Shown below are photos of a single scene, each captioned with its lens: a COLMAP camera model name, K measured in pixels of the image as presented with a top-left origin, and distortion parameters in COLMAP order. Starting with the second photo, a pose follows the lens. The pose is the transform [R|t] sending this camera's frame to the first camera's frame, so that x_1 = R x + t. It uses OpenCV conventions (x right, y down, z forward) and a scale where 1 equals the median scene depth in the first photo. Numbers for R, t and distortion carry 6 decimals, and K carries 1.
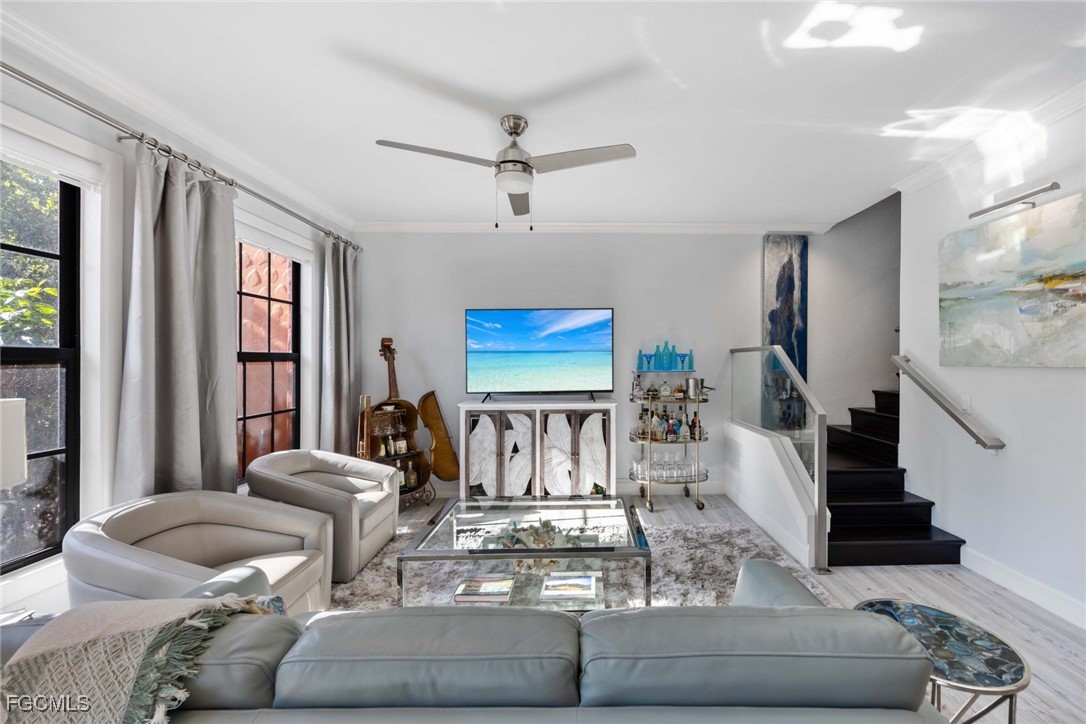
lens RADIAL K [[432.2, 0, 588.4], [0, 432.2, 361.3], [0, 0, 1]] dist [-0.001859, -0.000018]
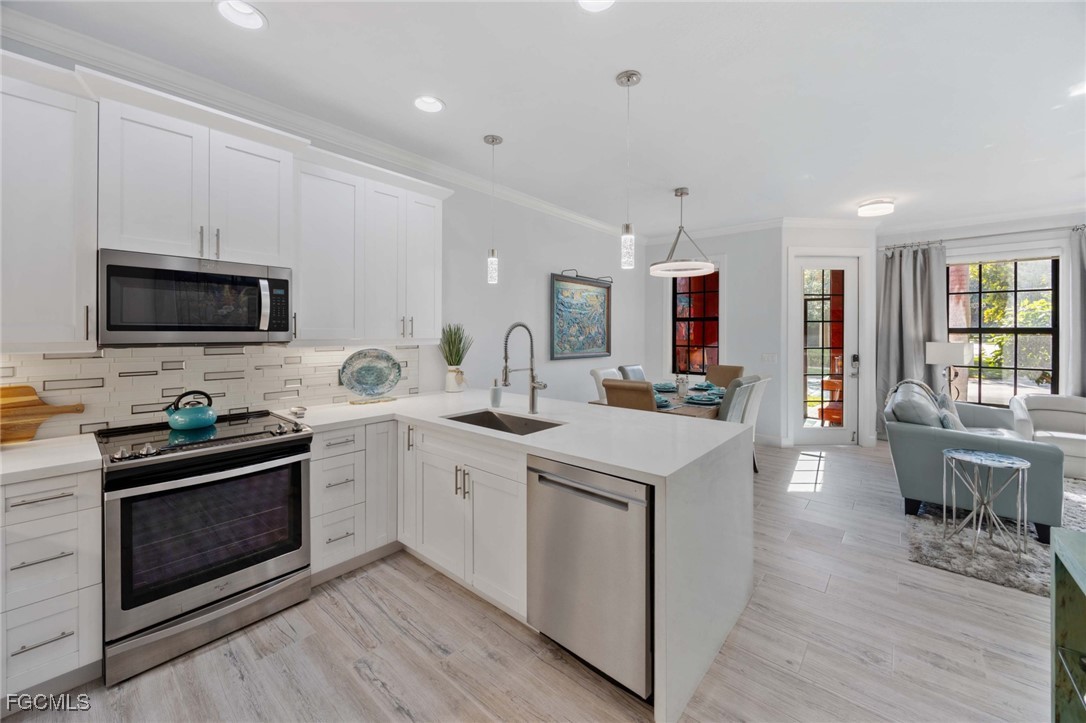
lens RADIAL K [[427.8, 0, 545.3], [0, 427.8, 331.8], [0, 0, 1]] dist [-0.000804, 0.009537]
pose [[-0.665111, 0.000473, -0.746744, 1.249816], [-0.003047, 0.999990, 0.003347, -0.002664], [0.746738, 0.004502, -0.665103, 0.251287]]
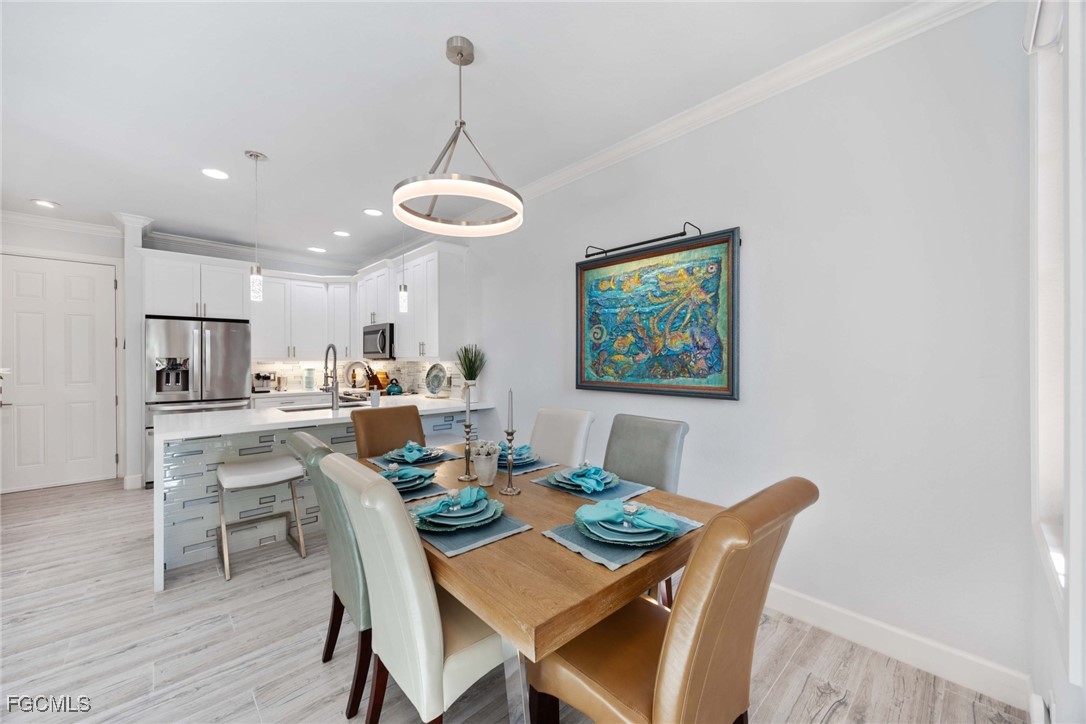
lens RADIAL K [[417.5, 0, 542.3], [0, 417.5, 348.4], [0, 0, 1]] dist [-0.000207, -0.000059]
pose [[-0.660749, 0.026047, 0.750155, -0.205689], [0.009098, 0.999602, -0.026695, 0.023310], [-0.750552, -0.010813, -0.660723, 0.055972]]
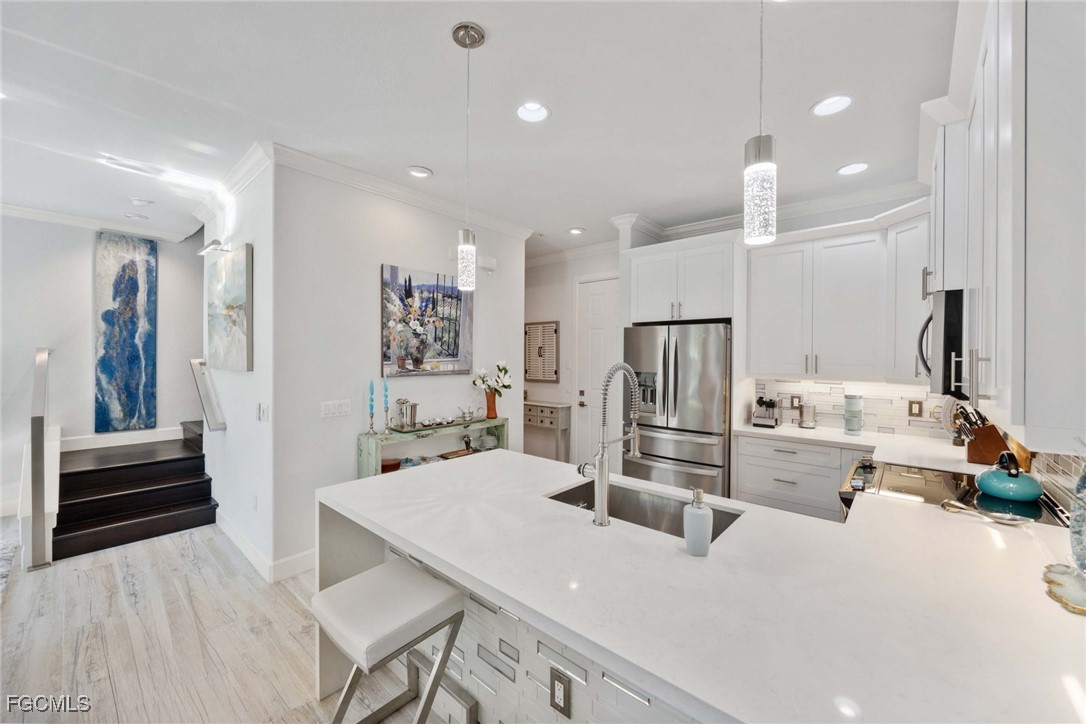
lens RADIAL K [[419.0, 0, 543.0], [0, 419.0, 362.0], [0, 0, 1]] dist [-0.000837, -0.000175]
pose [[0.675354, -0.000323, 0.737494, 0.439174], [-0.007538, 0.999945, 0.007342, -0.017635], [-0.737455, -0.010518, 0.675314, -0.403063]]
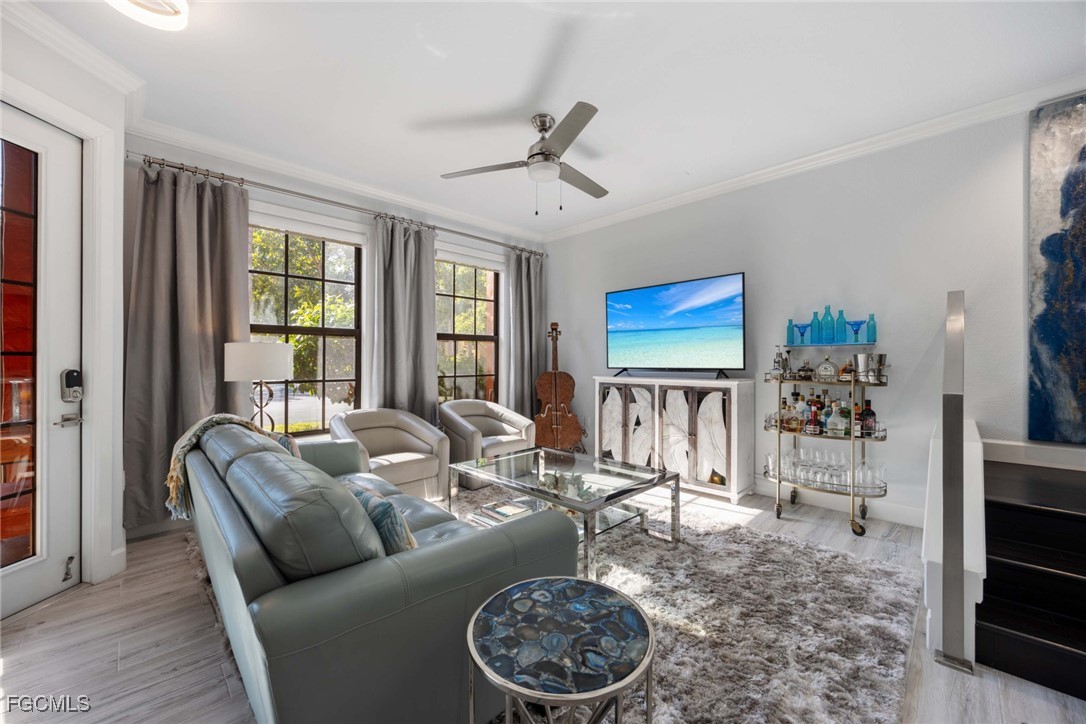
lens RADIAL K [[416.9, 0, 547.0], [0, 416.9, 358.6], [0, 0, 1]] dist [-0.002127, -0.000100]
pose [[0.692556, -0.000493, -0.721364, 0.402103], [-0.003544, 0.999985, -0.004086, 0.056291], [0.721356, 0.005387, 0.692544, 0.151556]]
